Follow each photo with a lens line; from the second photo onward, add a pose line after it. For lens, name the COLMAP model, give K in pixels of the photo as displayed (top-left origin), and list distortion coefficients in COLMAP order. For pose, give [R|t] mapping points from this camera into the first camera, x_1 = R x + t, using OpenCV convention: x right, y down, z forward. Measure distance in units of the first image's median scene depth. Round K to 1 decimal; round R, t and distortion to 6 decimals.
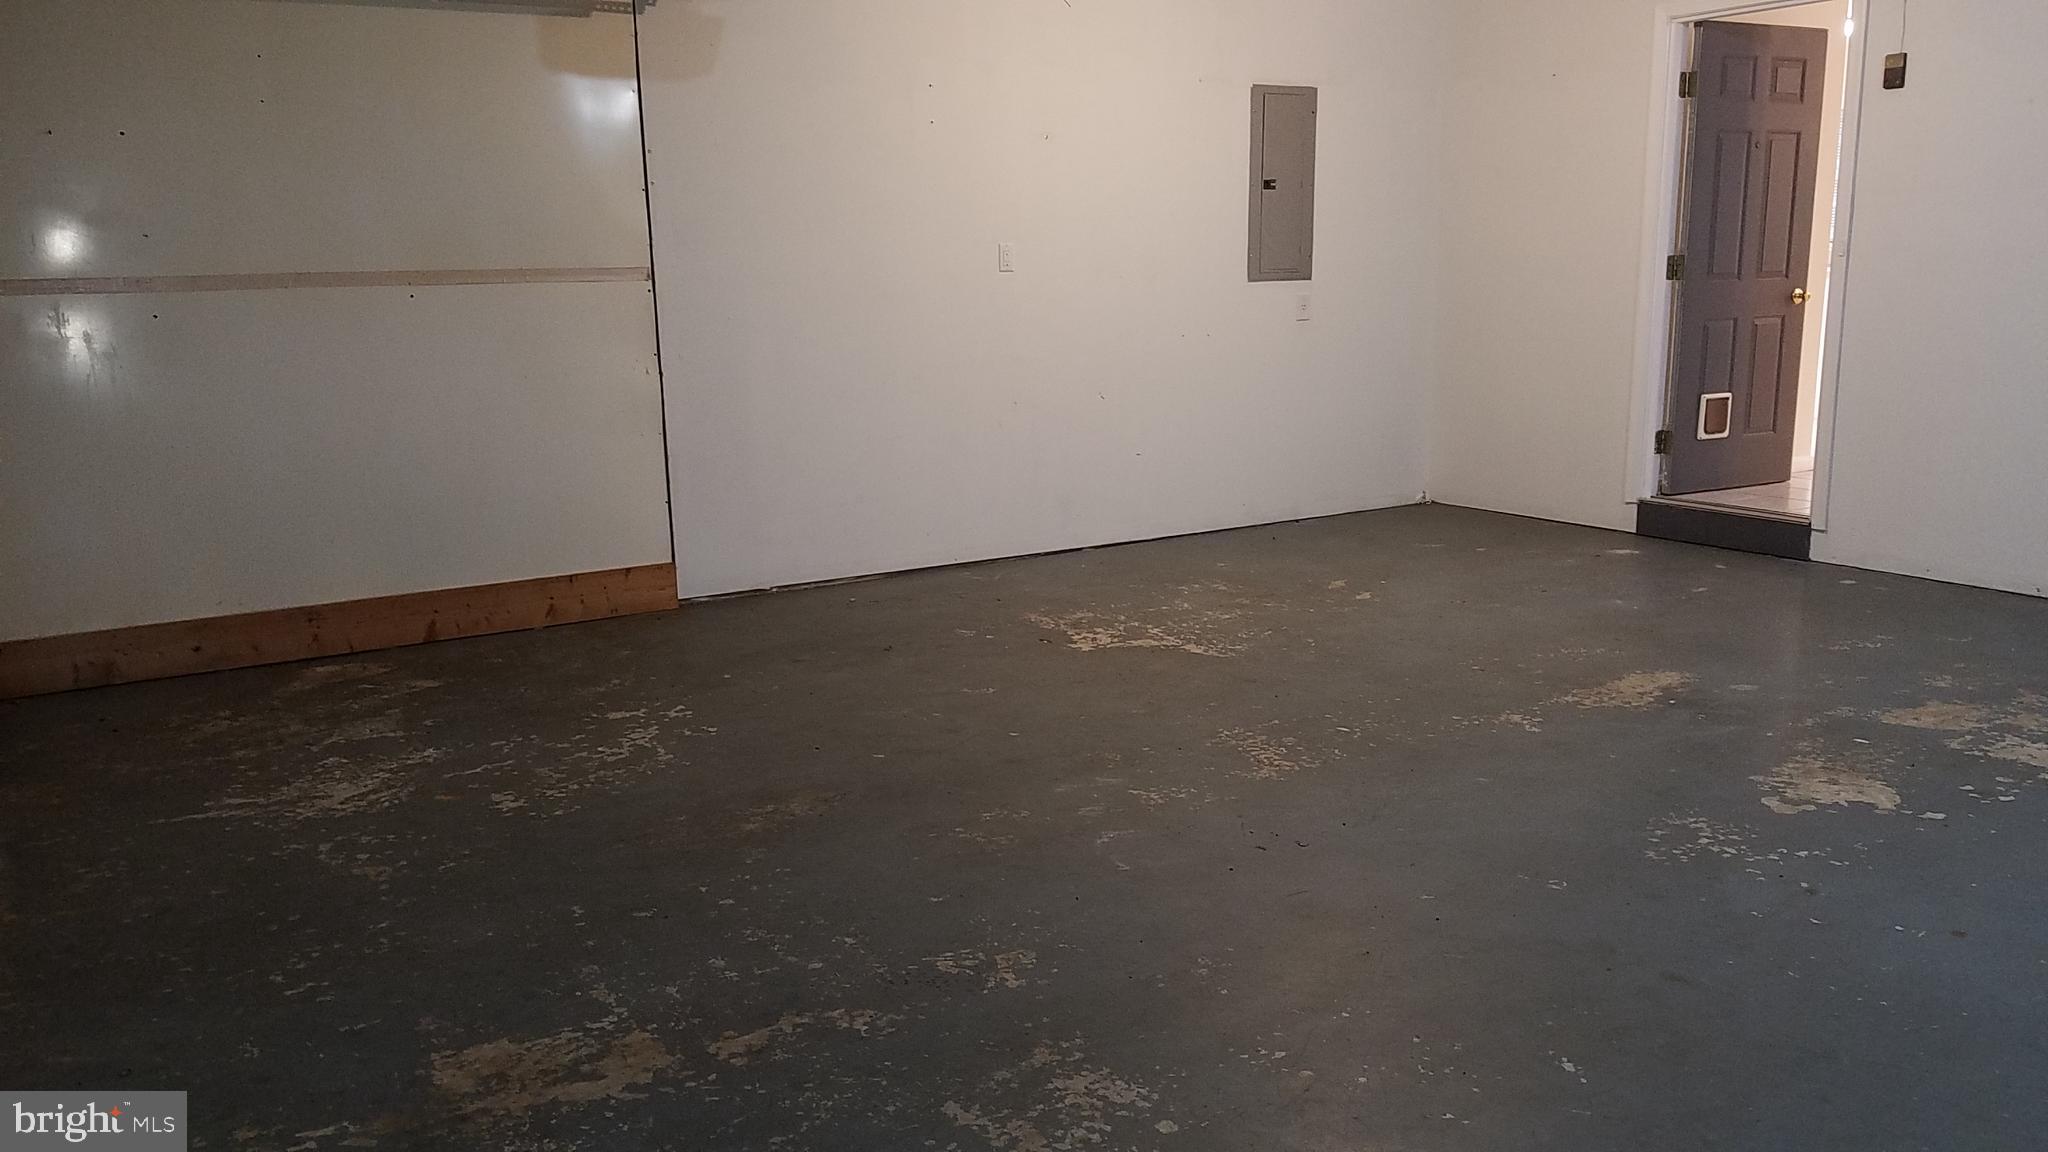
lens RADIAL K [[1625.9, 0, 1028.7], [0, 1625.9, 584.9], [0, 0, 1]] dist [0.046431, -0.044266]
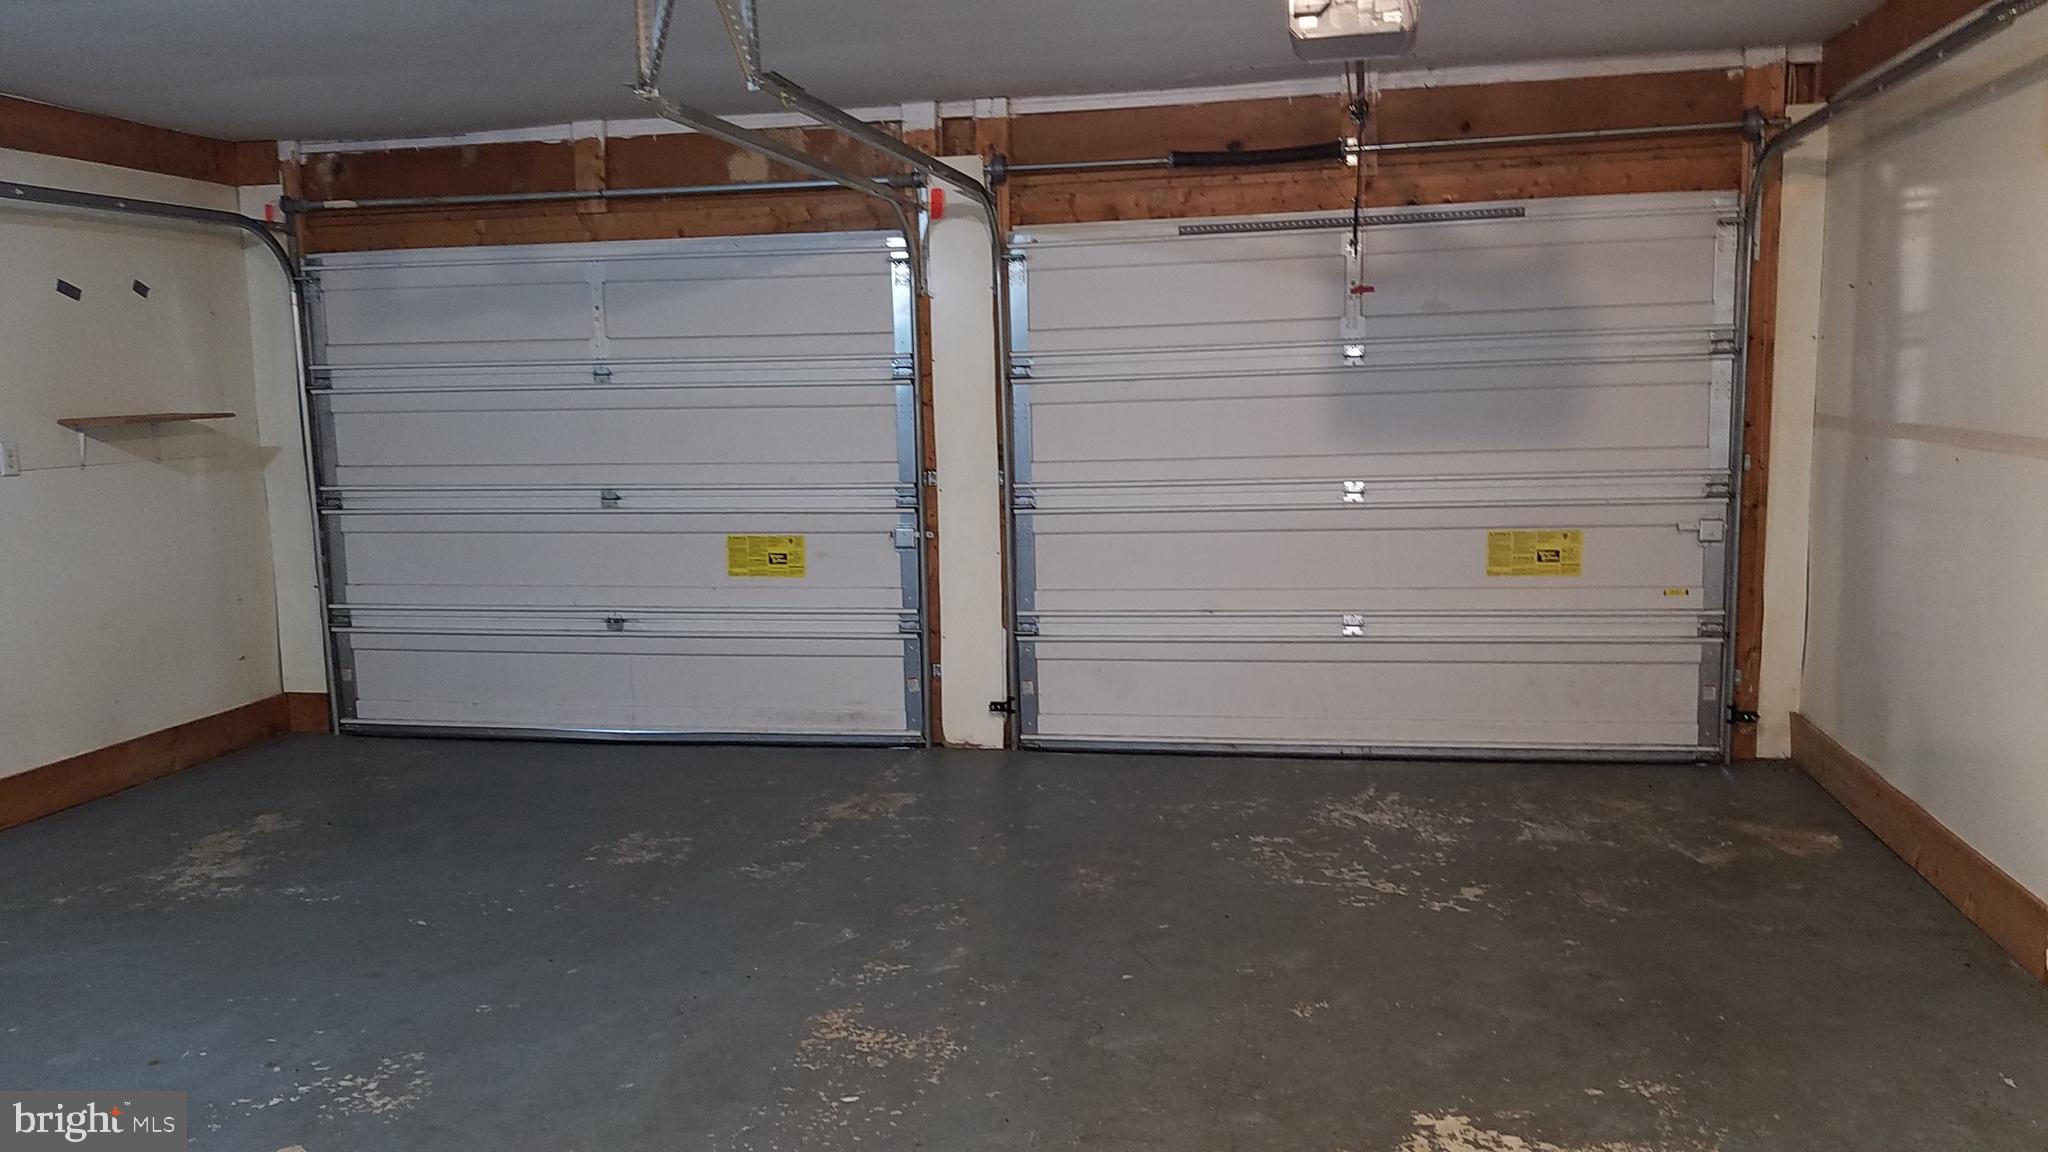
lens RADIAL K [[1625.9, 0, 1019.8], [0, 1625.9, 579.4], [0, 0, 1]] dist [0.046431, -0.044266]
pose [[-0.681800, 0.132667, -0.719408, 0.621095], [-0.101069, 0.956904, 0.272249, -0.342882], [0.724523, 0.258329, -0.639009, 1.394889]]
